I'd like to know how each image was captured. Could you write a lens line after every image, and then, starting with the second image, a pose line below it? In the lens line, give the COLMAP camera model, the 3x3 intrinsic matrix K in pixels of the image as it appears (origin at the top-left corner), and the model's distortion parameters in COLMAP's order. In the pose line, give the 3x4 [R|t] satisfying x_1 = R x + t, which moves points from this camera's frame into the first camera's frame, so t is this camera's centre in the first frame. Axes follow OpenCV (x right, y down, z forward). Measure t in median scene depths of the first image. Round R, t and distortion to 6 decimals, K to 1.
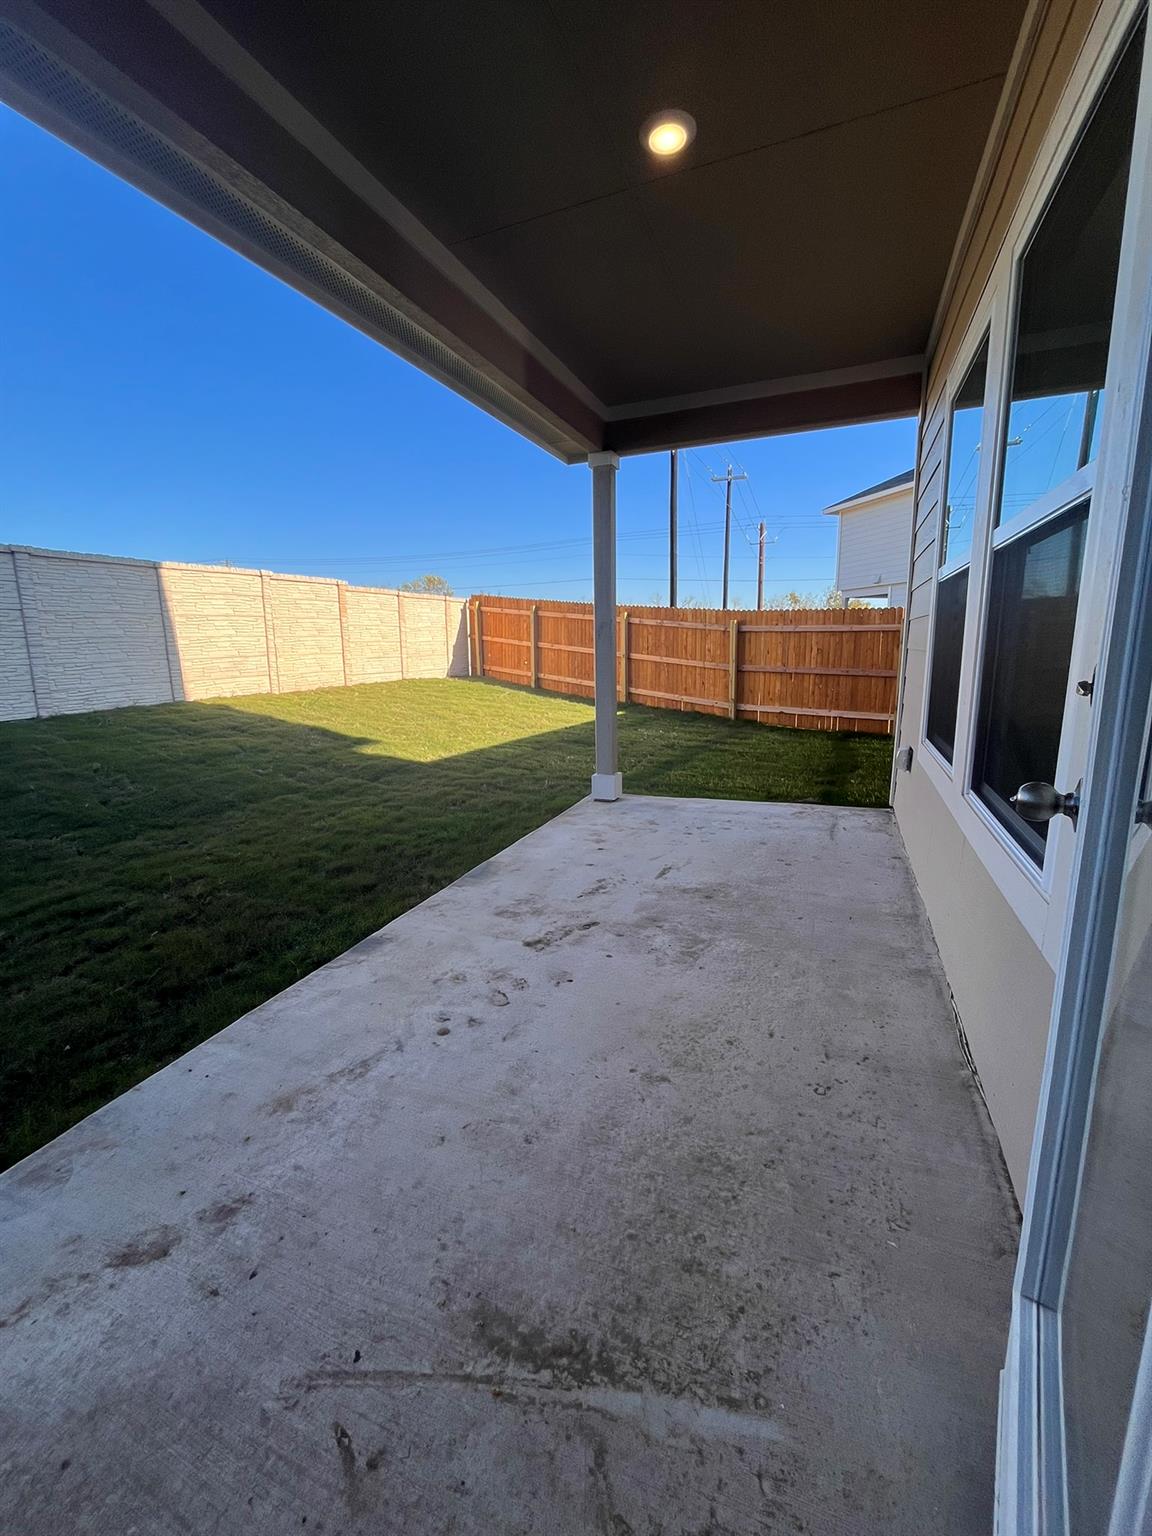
lens RADIAL K [[620.5, 0, 575.3], [0, 620.5, 761.2], [0, 0, 1]] dist [-0.001596, 0.000203]
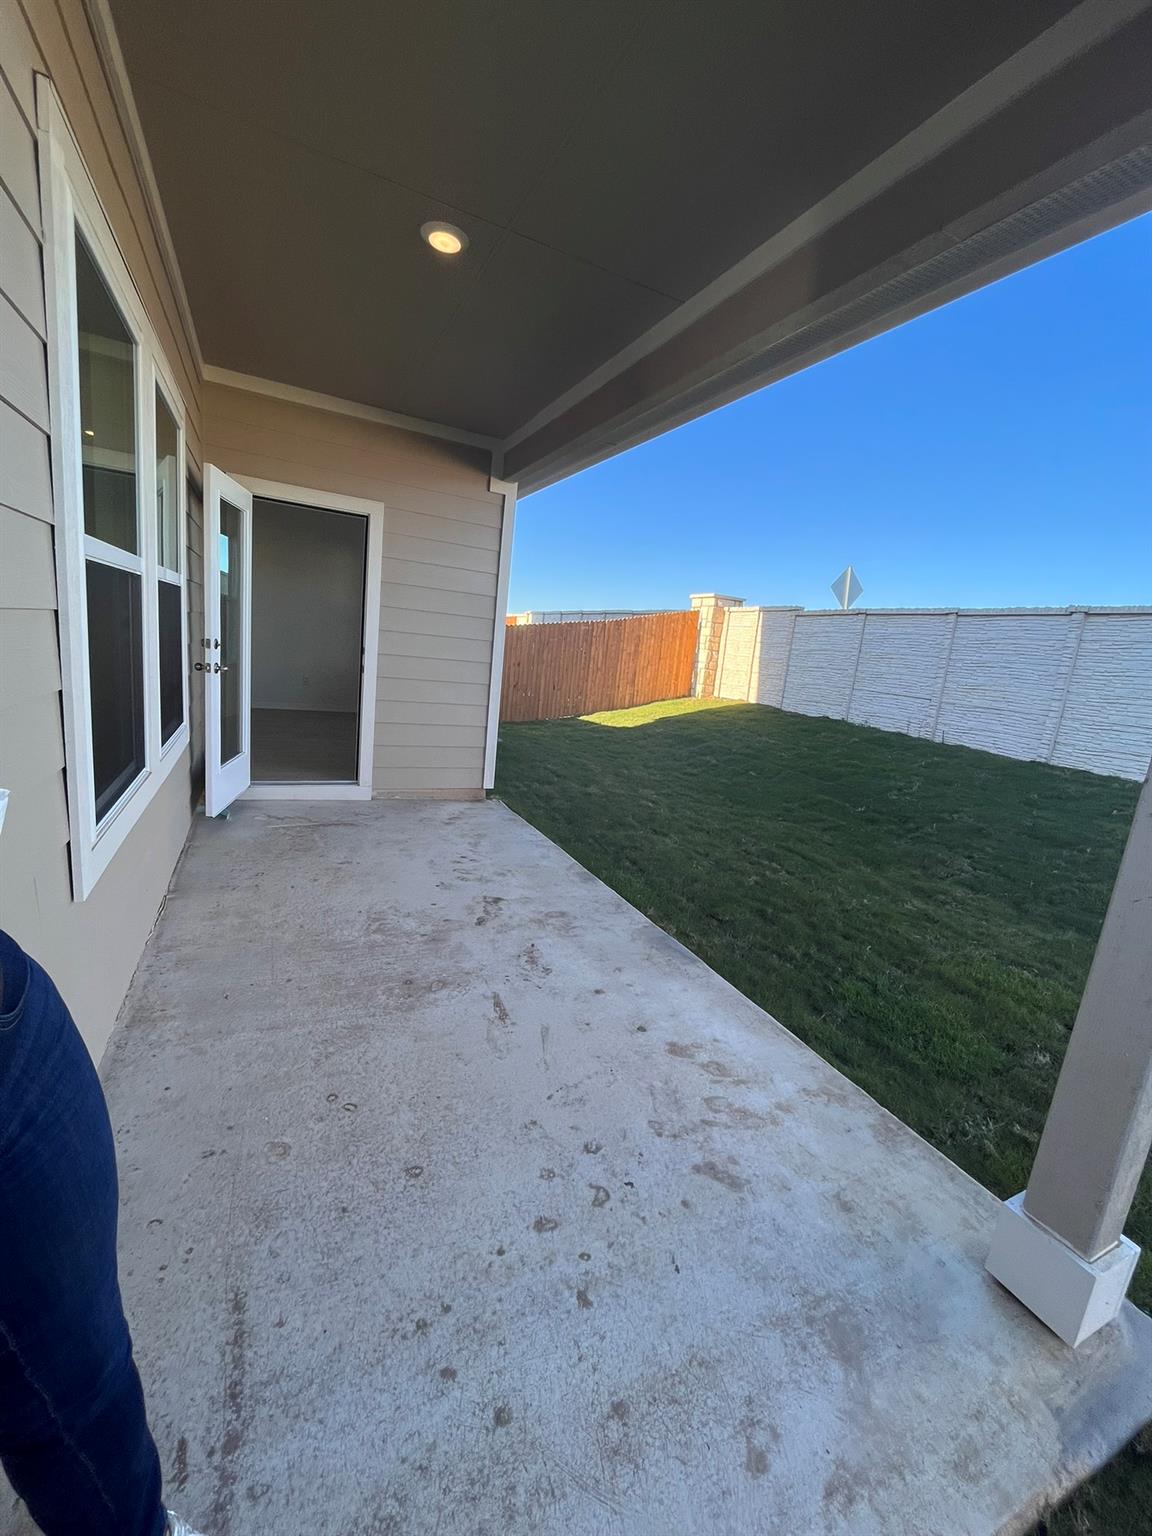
lens RADIAL K [[620.5, 0, 575.9], [0, 620.5, 759.1], [0, 0, 1]] dist [-0.001596, 0.000203]
pose [[-0.663449, 0.088005, -0.743028, 0.286405], [-0.224756, 0.923756, 0.310095, -0.155466], [0.713667, 0.372732, -0.593085, 0.677285]]
